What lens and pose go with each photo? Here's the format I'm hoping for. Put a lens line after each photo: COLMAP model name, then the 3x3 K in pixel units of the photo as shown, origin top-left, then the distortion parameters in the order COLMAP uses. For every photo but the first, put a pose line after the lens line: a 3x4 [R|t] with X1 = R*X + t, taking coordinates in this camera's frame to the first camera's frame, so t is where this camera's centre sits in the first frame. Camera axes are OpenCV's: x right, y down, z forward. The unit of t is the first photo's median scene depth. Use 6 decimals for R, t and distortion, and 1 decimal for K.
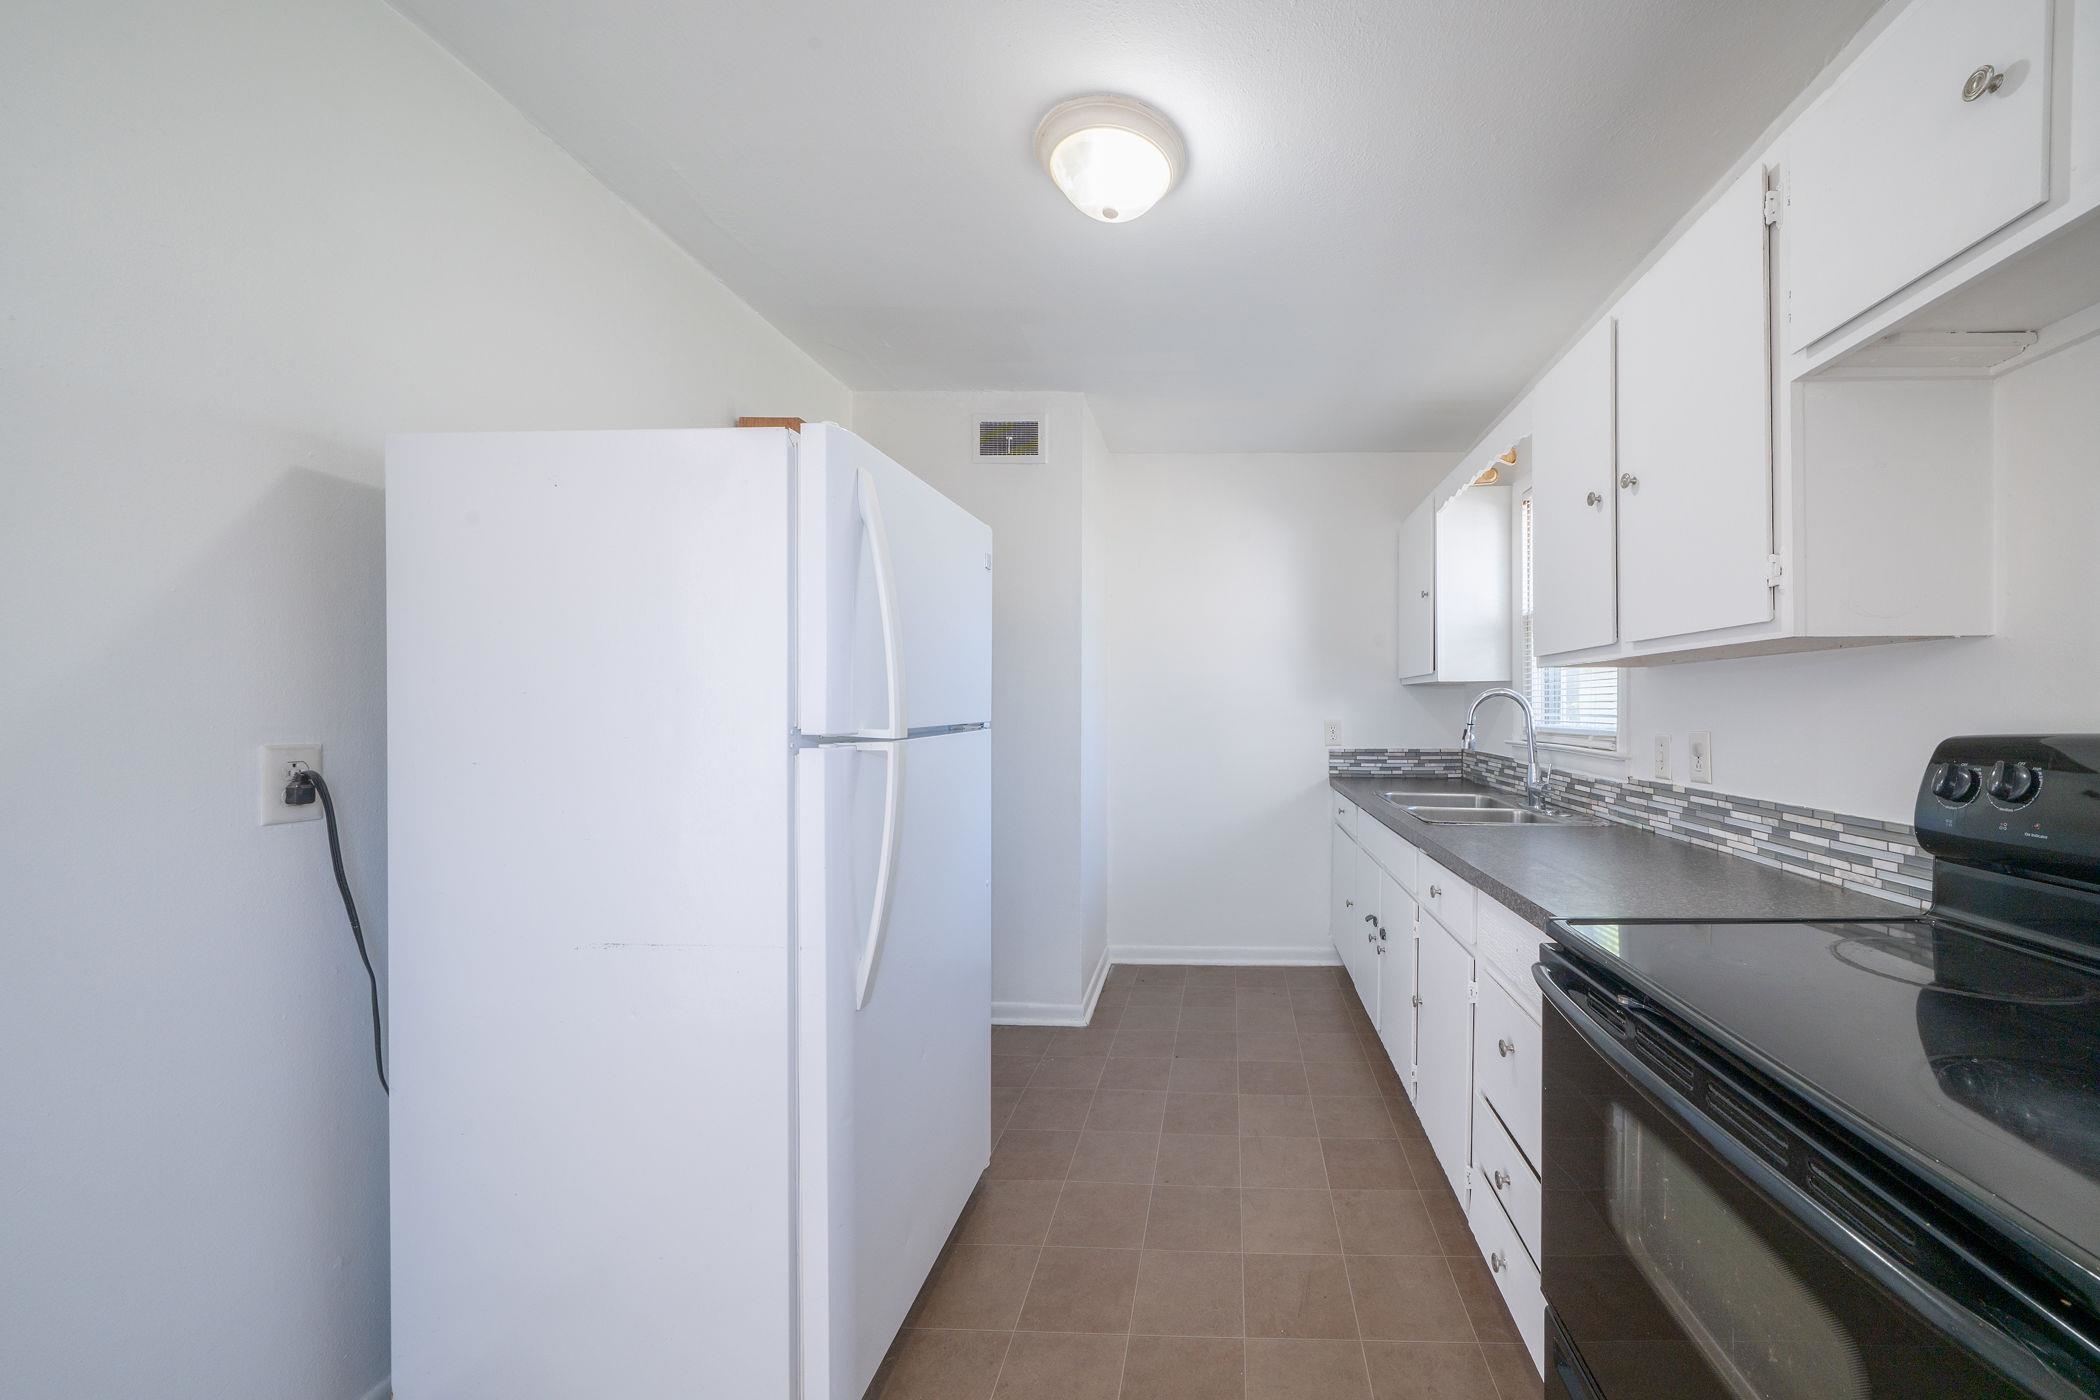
lens RADIAL K [[667.4, 0, 1052.5], [0, 667.4, 715.4], [0, 0, 1]] dist [0.000019, 0.000007]
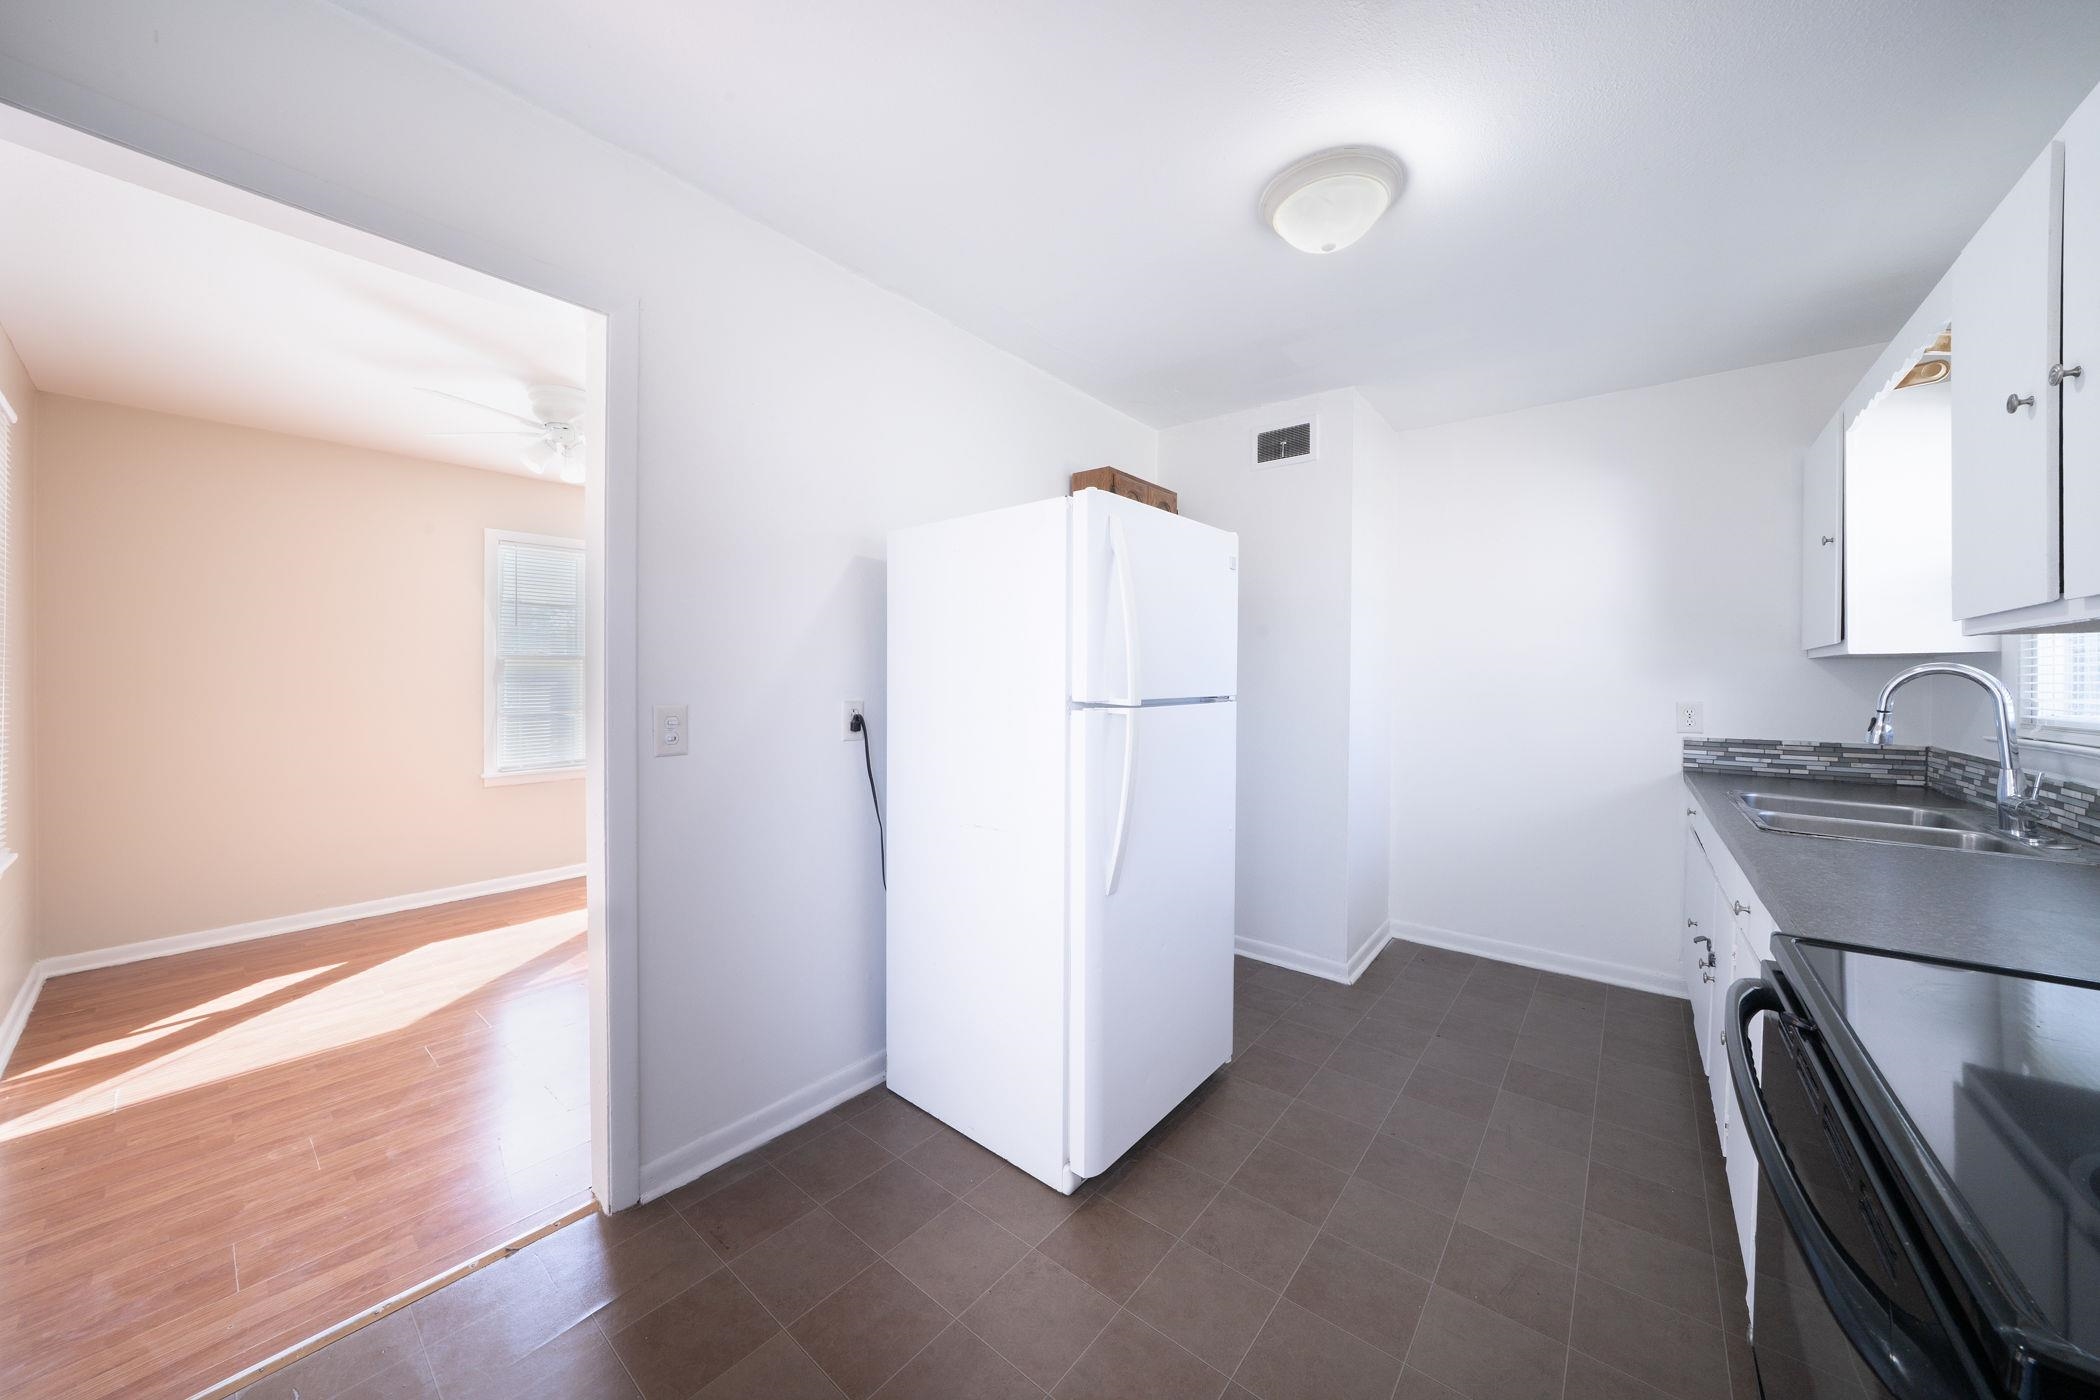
lens RADIAL K [[714.6, 0, 1050.0], [0, 714.6, 700.0], [0, 0, 1]] dist [0.000973, 0.000061]
pose [[0.801511, 0.021434, -0.597596, 0.356291], [-0.013242, 0.999749, 0.018097, -0.001261], [0.597833, -0.006592, 0.801593, -0.203631]]
